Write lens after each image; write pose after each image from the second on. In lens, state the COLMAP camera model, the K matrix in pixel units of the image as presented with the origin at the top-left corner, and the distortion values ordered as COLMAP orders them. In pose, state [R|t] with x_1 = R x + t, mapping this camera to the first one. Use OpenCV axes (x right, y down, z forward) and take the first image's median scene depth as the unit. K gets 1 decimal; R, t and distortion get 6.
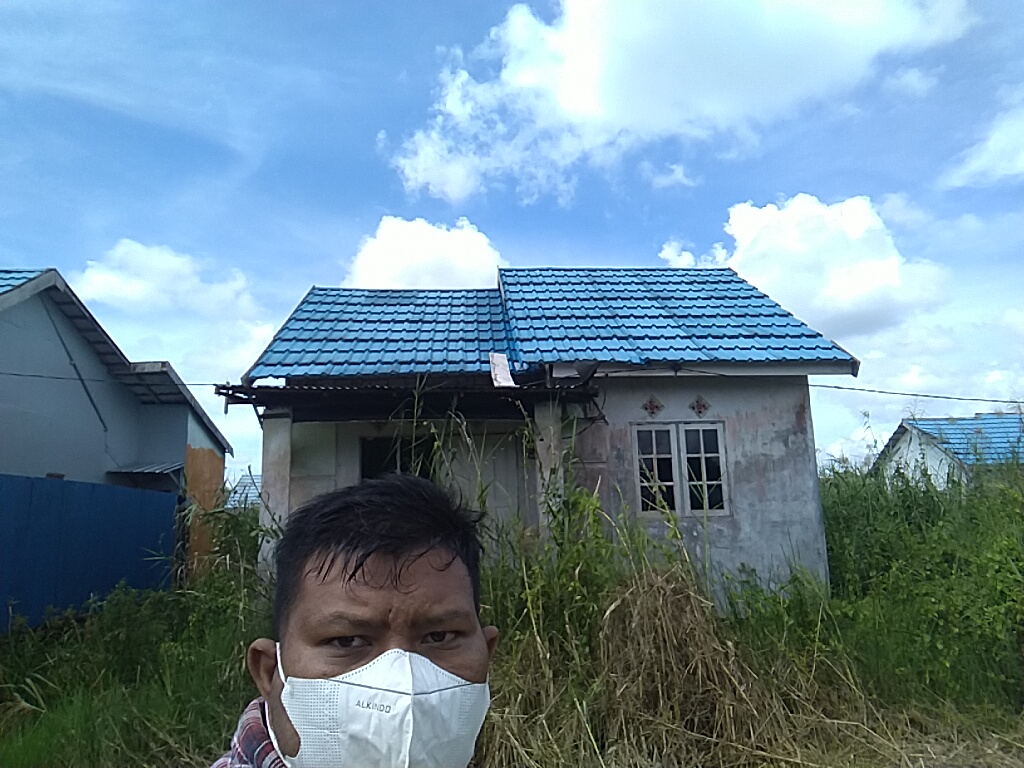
lens RADIAL K [[733.0, 0, 518.6], [0, 733.0, 387.1], [0, 0, 1]] dist [0.036931, -0.067412]
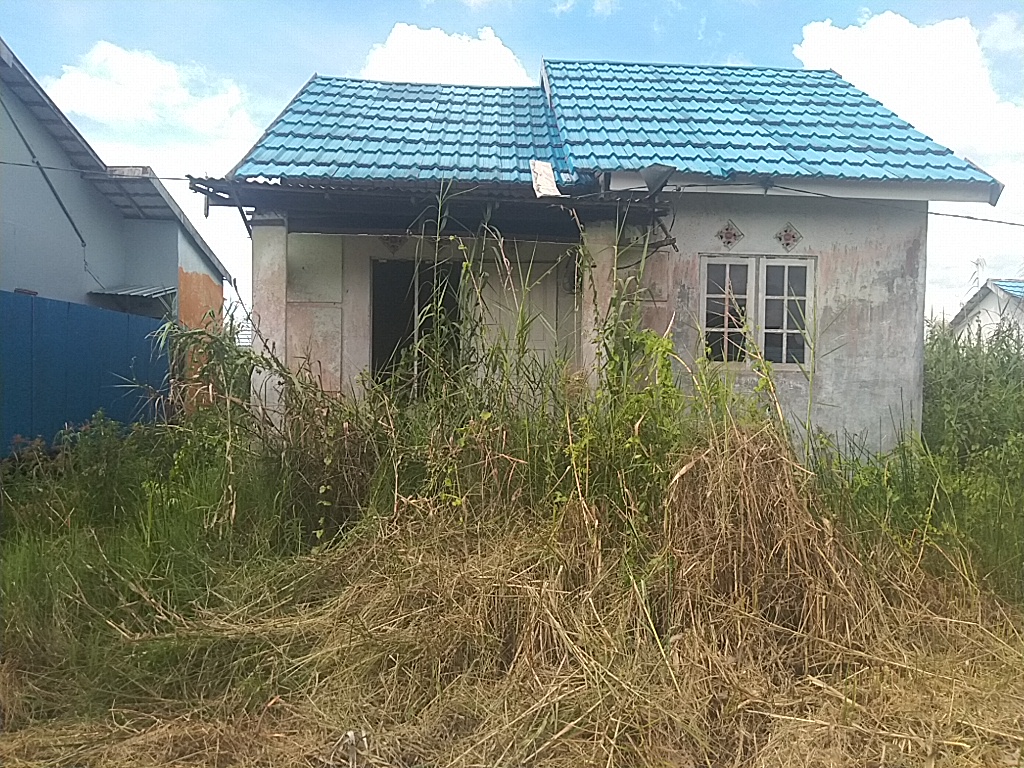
lens RADIAL K [[776.2, 0, 514.5], [0, 776.2, 401.6], [0, 0, 1]] dist [0.023721, -0.007522]
pose [[0.998379, 0.049309, -0.028432, -0.020743], [-0.042162, 0.976237, 0.212563, 0.033850], [0.038238, -0.211019, 0.976734, 0.114556]]
